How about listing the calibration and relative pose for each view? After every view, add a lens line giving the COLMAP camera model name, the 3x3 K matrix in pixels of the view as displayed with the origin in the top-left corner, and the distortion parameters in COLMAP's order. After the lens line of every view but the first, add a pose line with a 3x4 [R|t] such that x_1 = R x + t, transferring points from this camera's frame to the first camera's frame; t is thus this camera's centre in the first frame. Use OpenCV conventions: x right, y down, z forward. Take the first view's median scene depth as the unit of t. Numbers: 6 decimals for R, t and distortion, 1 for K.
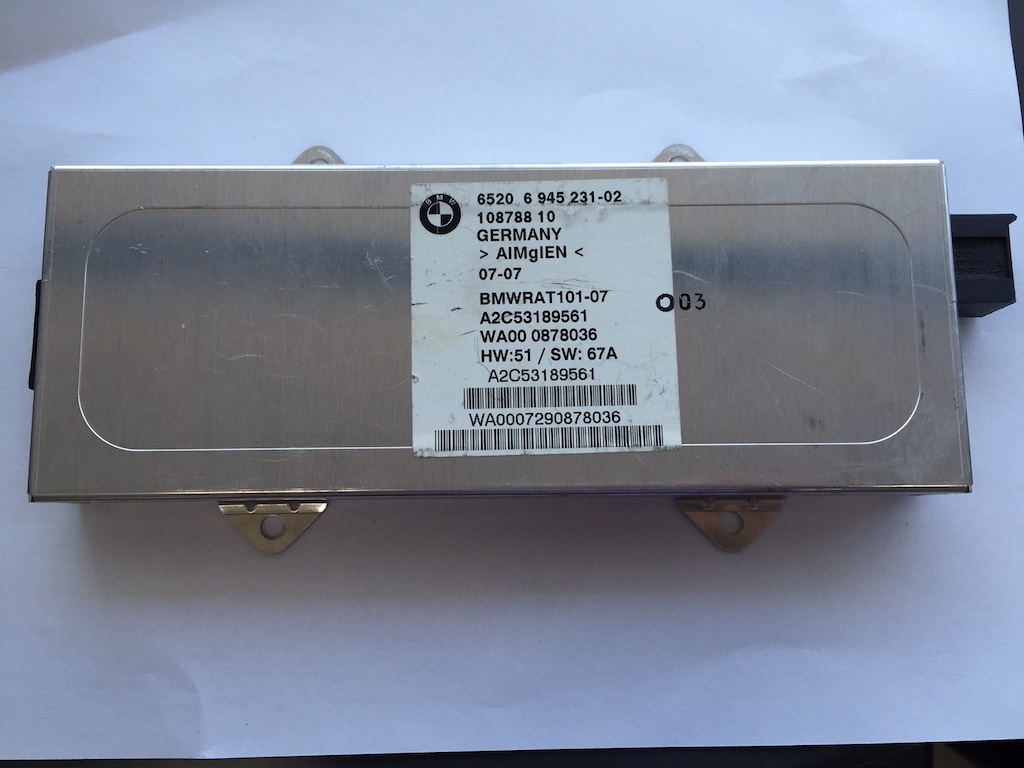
lens RADIAL K [[866.6, 0, 511.7], [0, 866.6, 382.6], [0, 0, 1]] dist [0.025156, -0.004504]
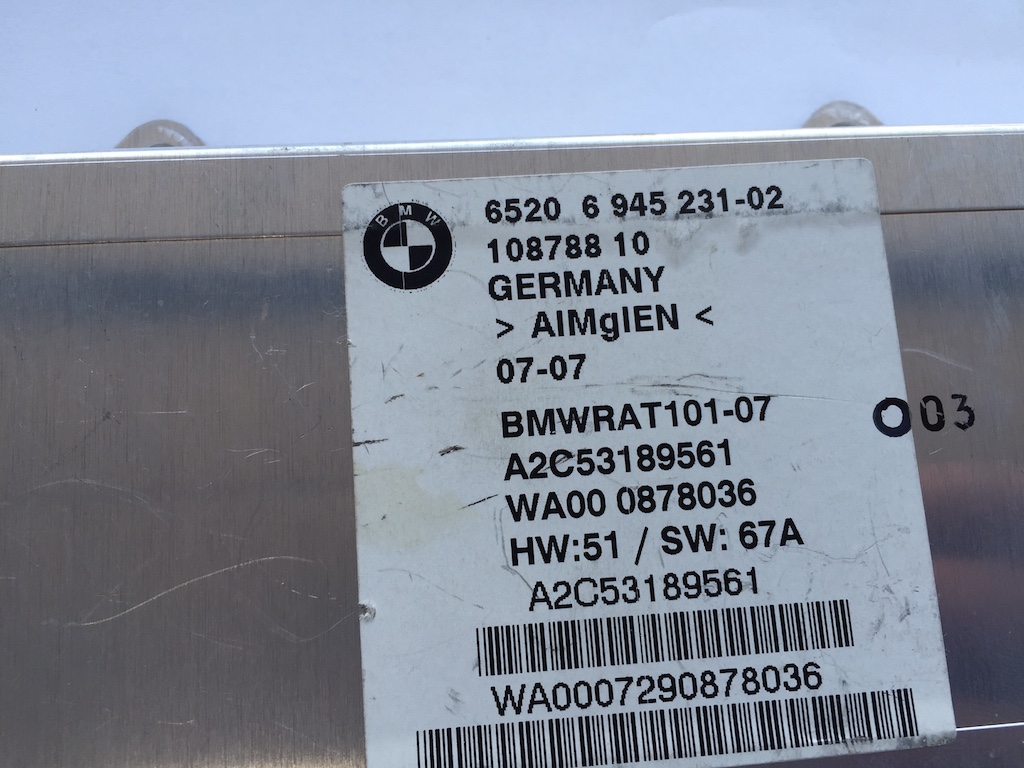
lens RADIAL K [[866.6, 0, 512.0], [0, 866.6, 384.0], [0, 0, 1]] dist [0.025156, -0.004504]
pose [[0.997653, -0.039610, 0.055856, -0.055932], [0.040660, 0.999015, -0.017793, -0.109868], [-0.055096, 0.020022, 0.998280, 0.534907]]
